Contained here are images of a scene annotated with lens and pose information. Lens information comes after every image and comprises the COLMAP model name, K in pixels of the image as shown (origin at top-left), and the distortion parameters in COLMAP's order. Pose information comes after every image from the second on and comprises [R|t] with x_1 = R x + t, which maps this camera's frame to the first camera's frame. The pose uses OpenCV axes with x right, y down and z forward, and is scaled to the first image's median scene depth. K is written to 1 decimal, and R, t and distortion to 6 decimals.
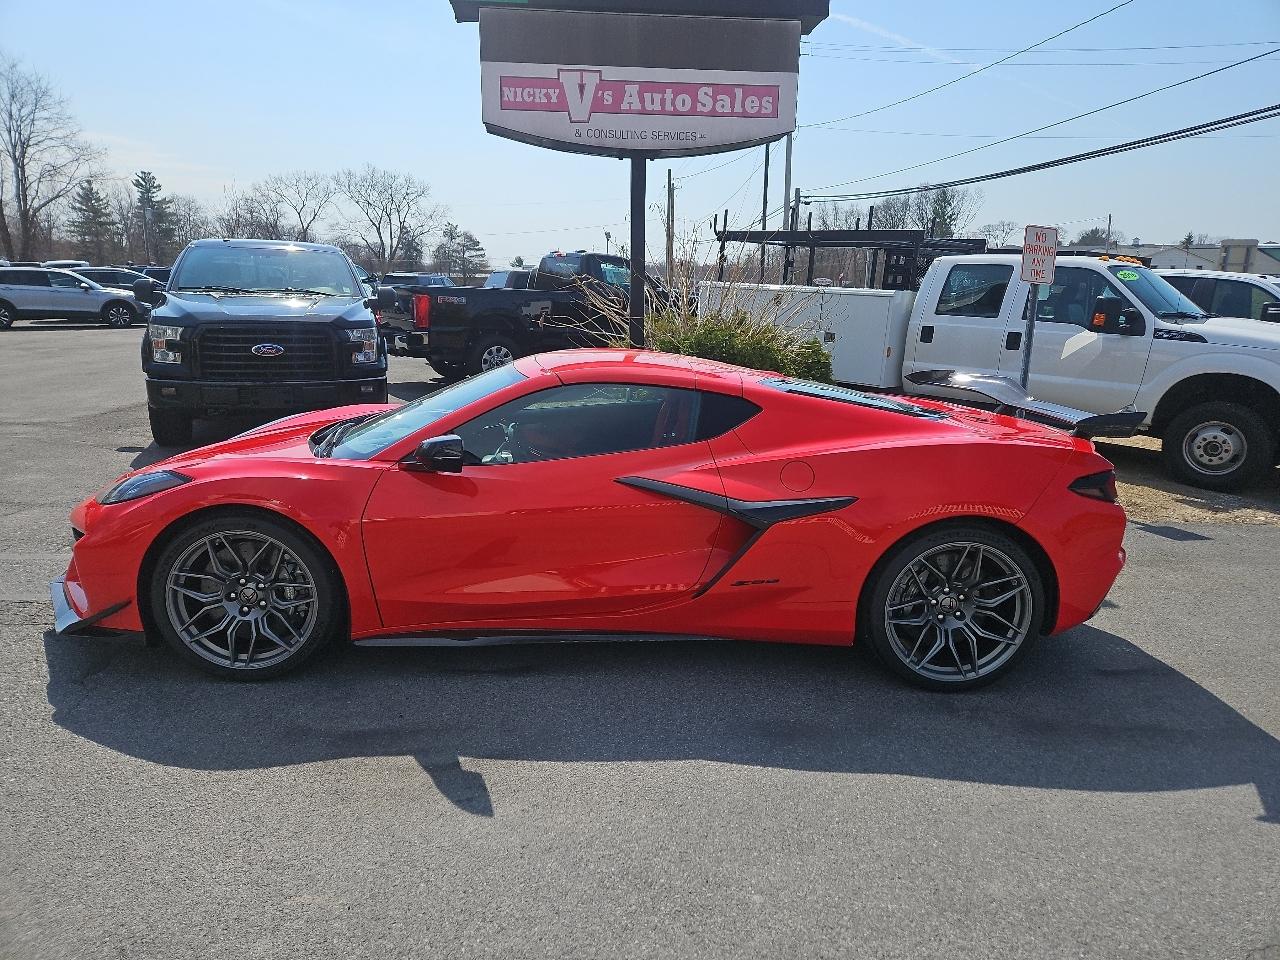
lens RADIAL K [[853.6, 0, 635.3], [0, 853.6, 474.2], [0, 0, 1]] dist [0.075937, -0.058720]
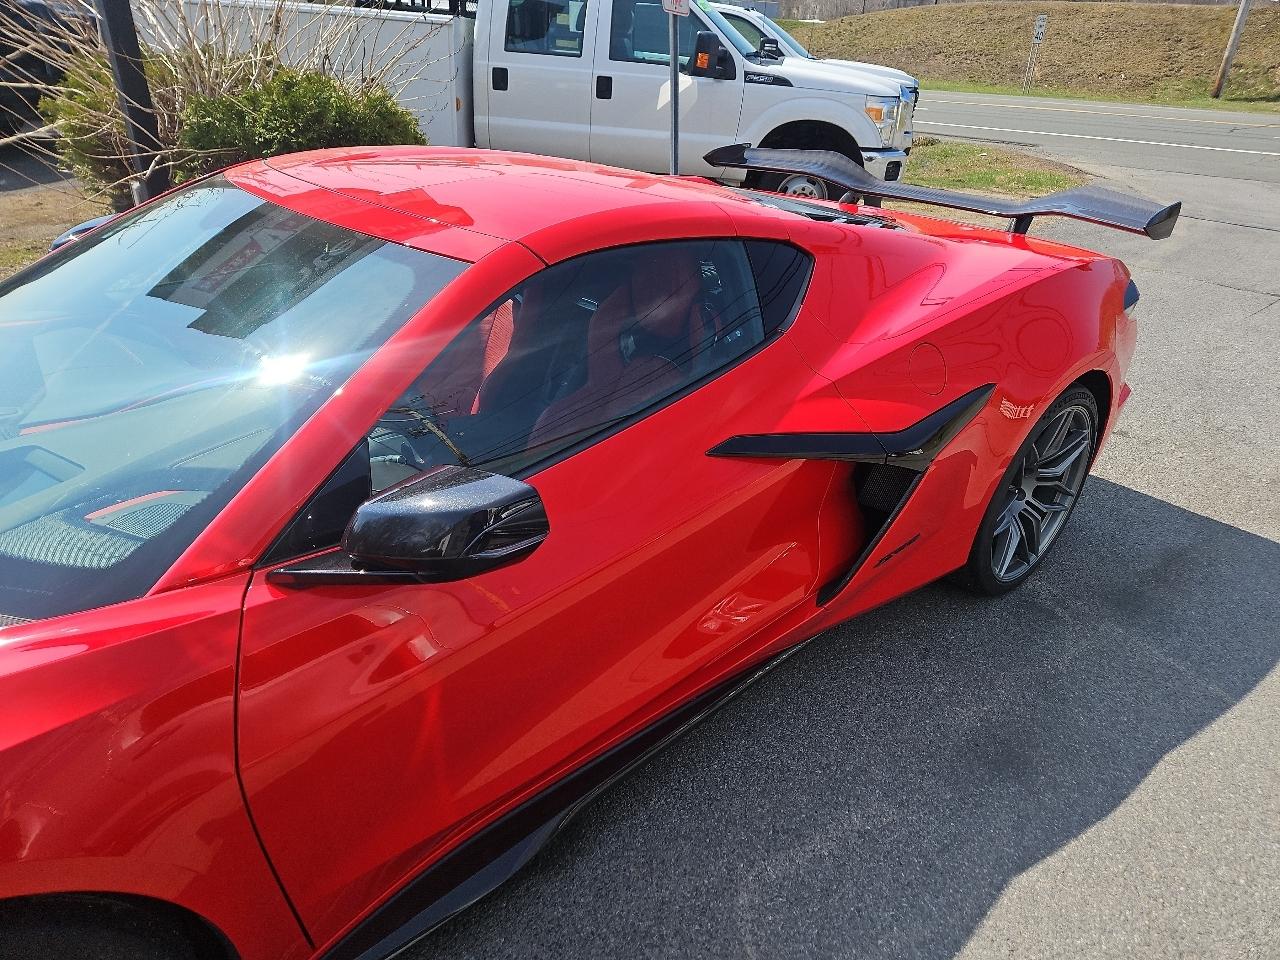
lens RADIAL K [[853.6, 0, 644.4], [0, 853.6, 488.5], [0, 0, 1]] dist [0.075937, -0.058720]
pose [[0.771679, -0.290493, 0.565797, -0.162194], [0.114515, 0.938522, 0.325673, -0.066784], [-0.625618, -0.186523, 0.757503, 0.299292]]
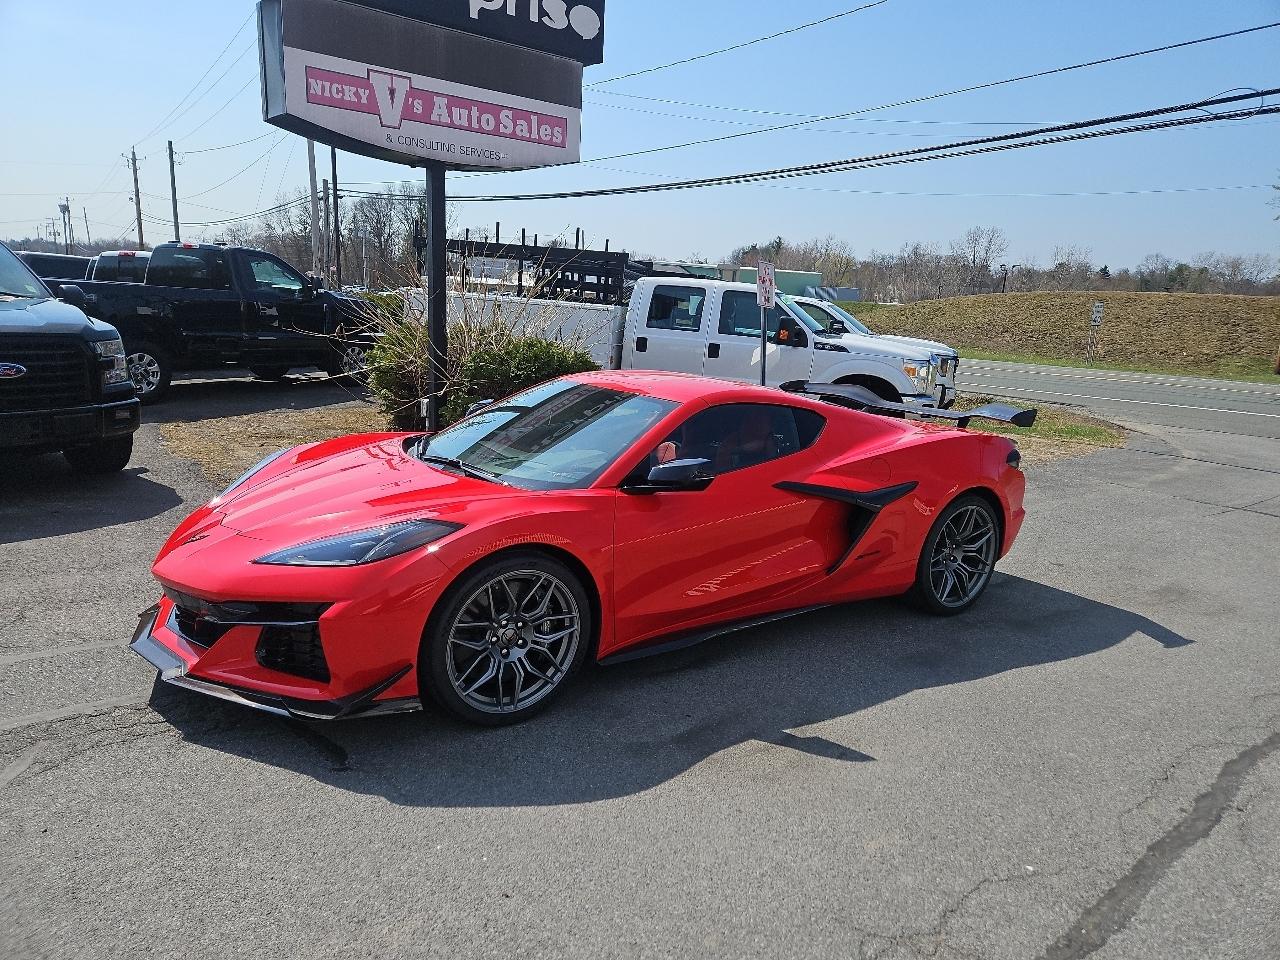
lens RADIAL K [[853.6, 0, 638.2], [0, 853.6, 477.4], [0, 0, 1]] dist [0.075937, -0.058720]
pose [[0.839200, -0.087687, 0.536708, -0.385539], [0.083444, 0.995990, 0.032249, -0.027500], [-0.537383, 0.017721, 0.843152, 0.044784]]
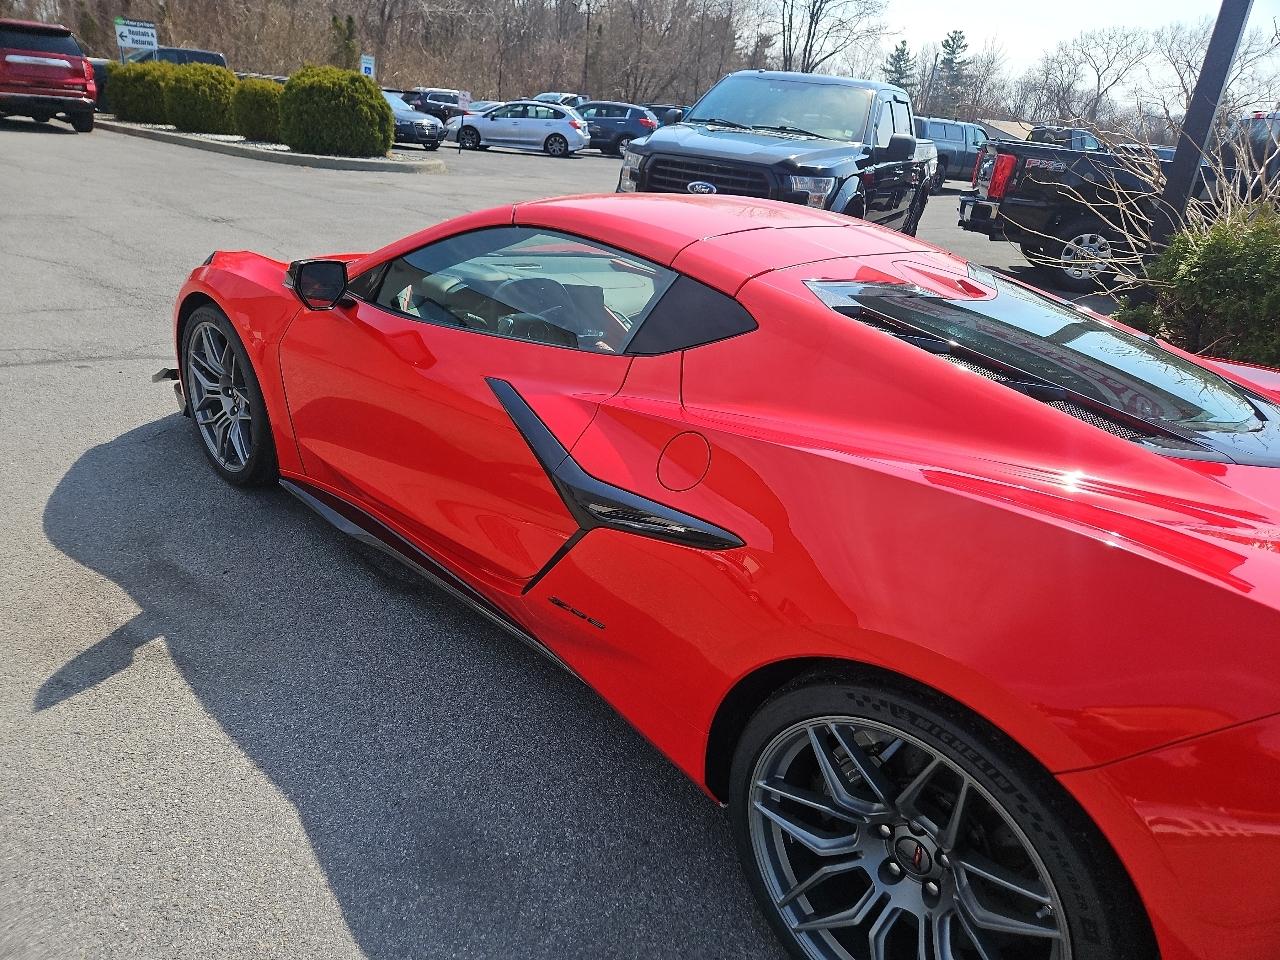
lens RADIAL K [[853.6, 0, 632.2], [0, 853.6, 473.6], [0, 0, 1]] dist [0.075937, -0.058720]
pose [[0.681627, 0.327808, -0.654161, 0.237697], [-0.237103, 0.944744, 0.226365, -0.046730], [0.692219, 0.000807, 0.721687, 0.283146]]
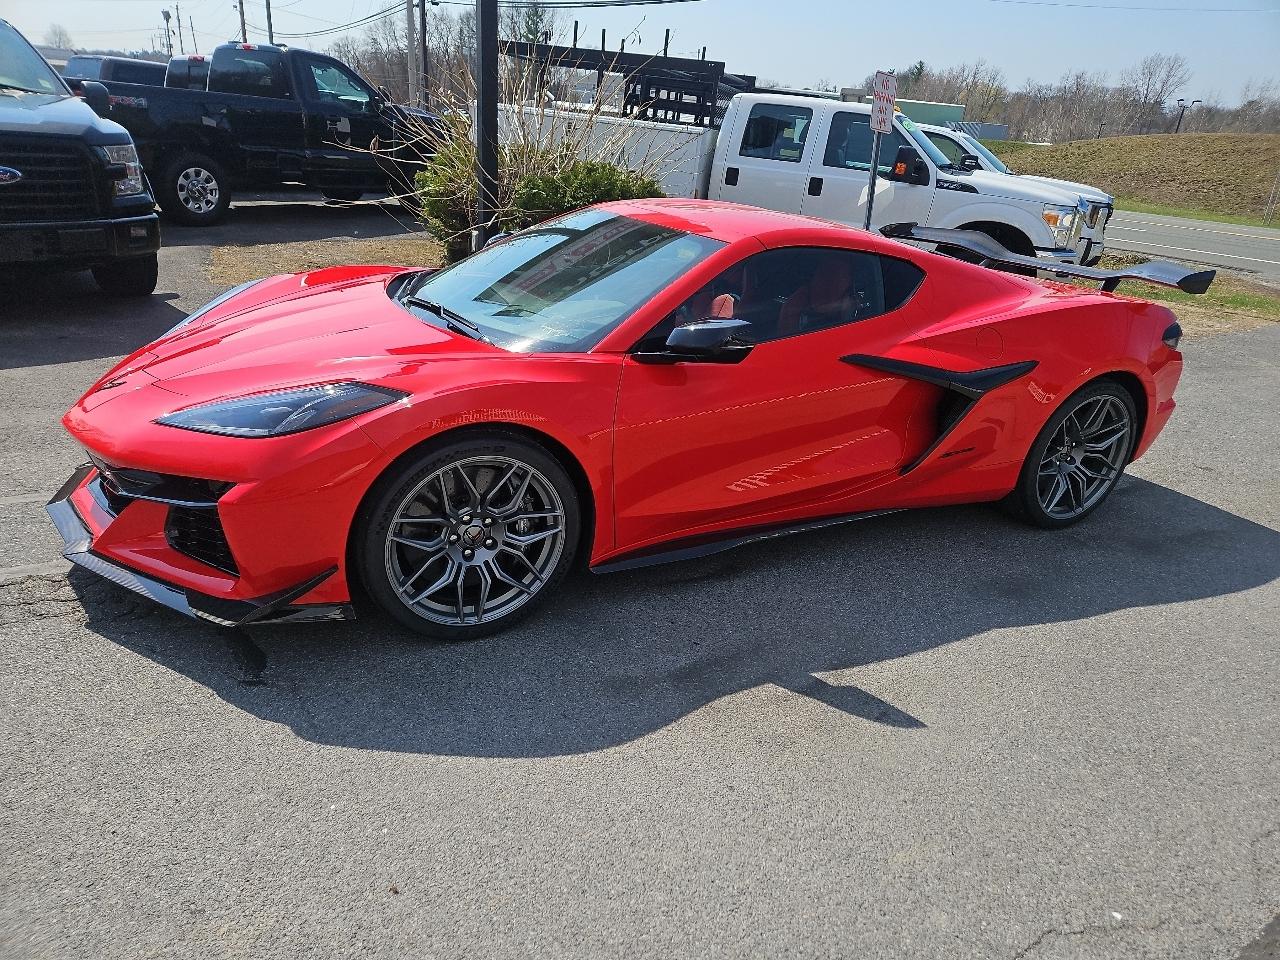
lens RADIAL K [[853.6, 0, 638.3], [0, 853.6, 491.7], [0, 0, 1]] dist [0.075937, -0.058720]
pose [[0.899906, -0.124298, 0.417995, -0.293503], [0.035862, 0.976365, 0.213132, -0.027426], [-0.434608, -0.176809, 0.883094, 0.118005]]
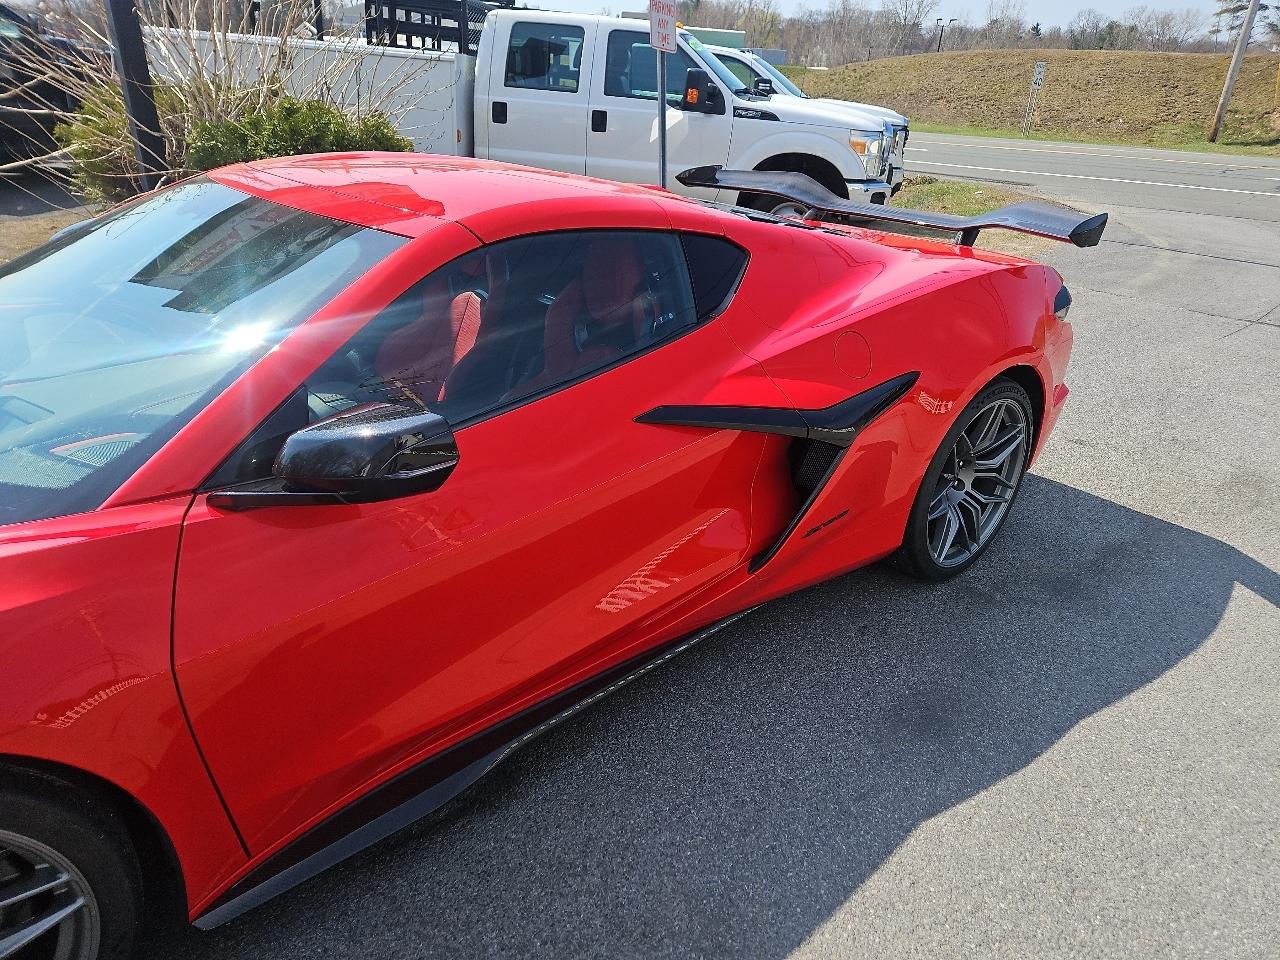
lens RADIAL K [[853.6, 0, 650.5], [0, 853.6, 481.9], [0, 0, 1]] dist [0.075937, -0.058720]
pose [[0.775860, -0.257605, 0.575917, -0.161649], [0.108981, 0.953843, 0.279834, -0.050507], [-0.621421, -0.154348, 0.768123, 0.265444]]
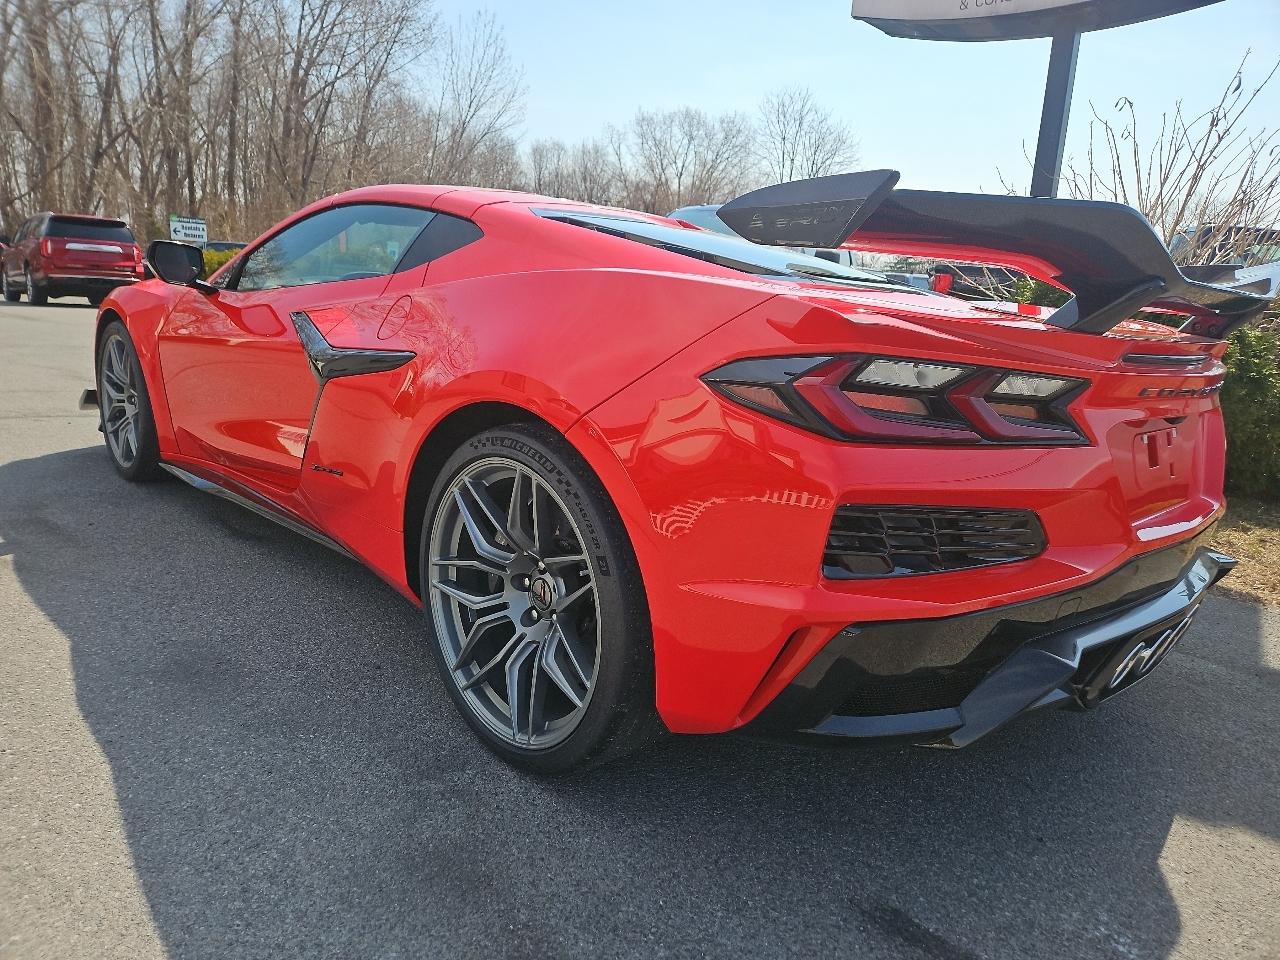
lens RADIAL K [[853.6, 0, 632.5], [0, 853.6, 480.5], [0, 0, 1]] dist [0.075937, -0.058720]
pose [[0.659632, 0.179814, -0.729762, 0.367432], [-0.206909, 0.976886, 0.053680, 0.022804], [0.722547, 0.115585, 0.681591, 0.331414]]
